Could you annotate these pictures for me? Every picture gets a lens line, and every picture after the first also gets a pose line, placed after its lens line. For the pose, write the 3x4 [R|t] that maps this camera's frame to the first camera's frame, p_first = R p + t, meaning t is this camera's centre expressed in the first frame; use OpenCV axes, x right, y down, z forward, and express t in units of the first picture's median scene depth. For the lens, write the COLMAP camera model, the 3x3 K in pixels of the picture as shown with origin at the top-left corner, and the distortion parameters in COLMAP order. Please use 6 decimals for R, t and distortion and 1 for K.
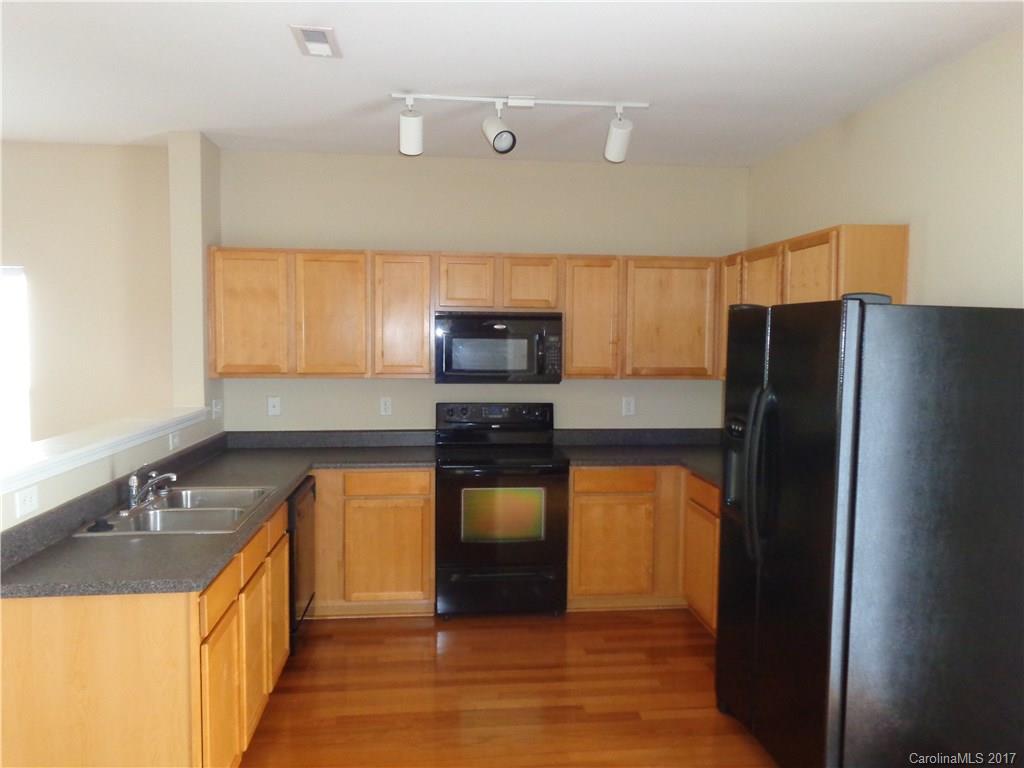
lens RADIAL K [[771.0, 0, 524.0], [0, 771.0, 385.3], [0, 0, 1]] dist [-0.002087, 0.002572]
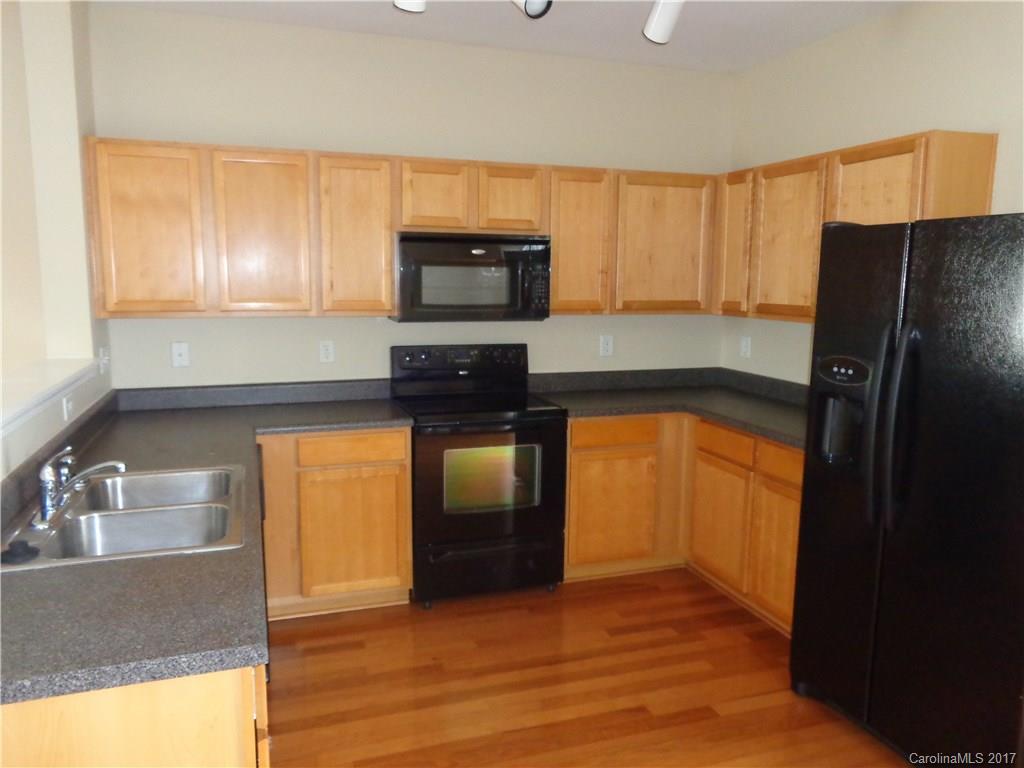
lens RADIAL K [[771.0, 0, 524.0], [0, 771.0, 385.3], [0, 0, 1]] dist [-0.002087, 0.002572]
pose [[0.975270, -0.029969, 0.218974, -0.169088], [0.012169, 0.996543, 0.082188, -0.001331], [-0.220680, -0.077491, 0.972263, 0.181697]]
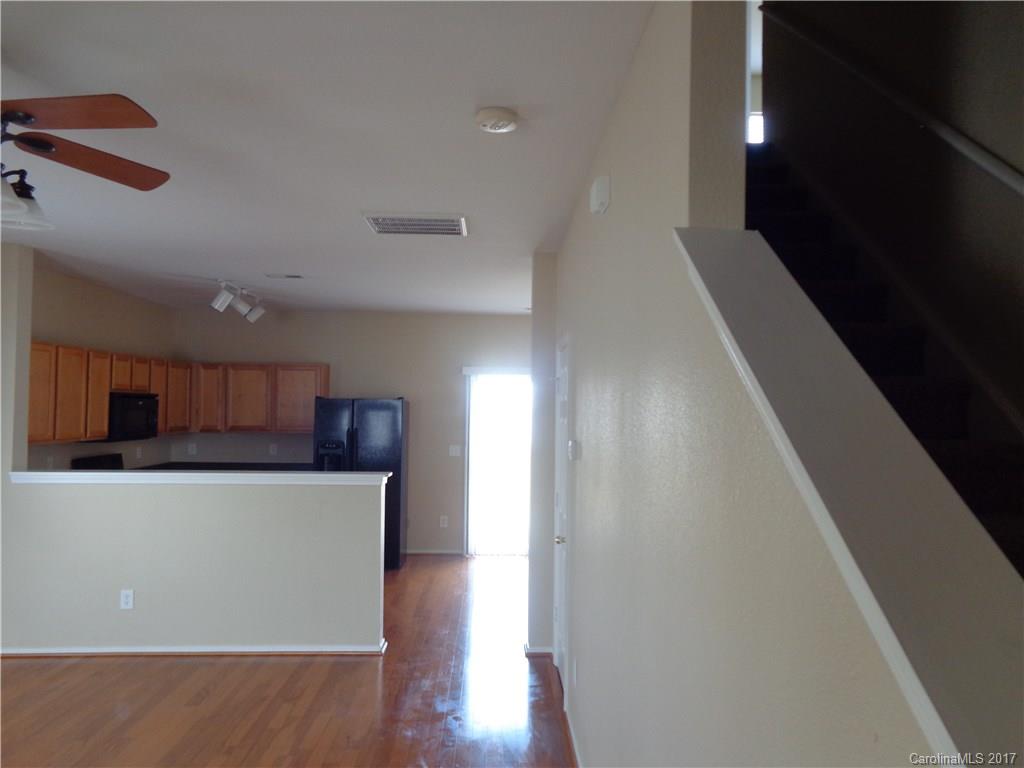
lens RADIAL K [[771.0, 0, 524.0], [0, 771.0, 385.3], [0, 0, 1]] dist [-0.002087, 0.002572]
pose [[0.051177, 0.015094, 0.998576, -1.519487], [0.053811, 0.998392, -0.017849, -0.043964], [-0.997239, 0.054648, 0.050282, 0.173495]]
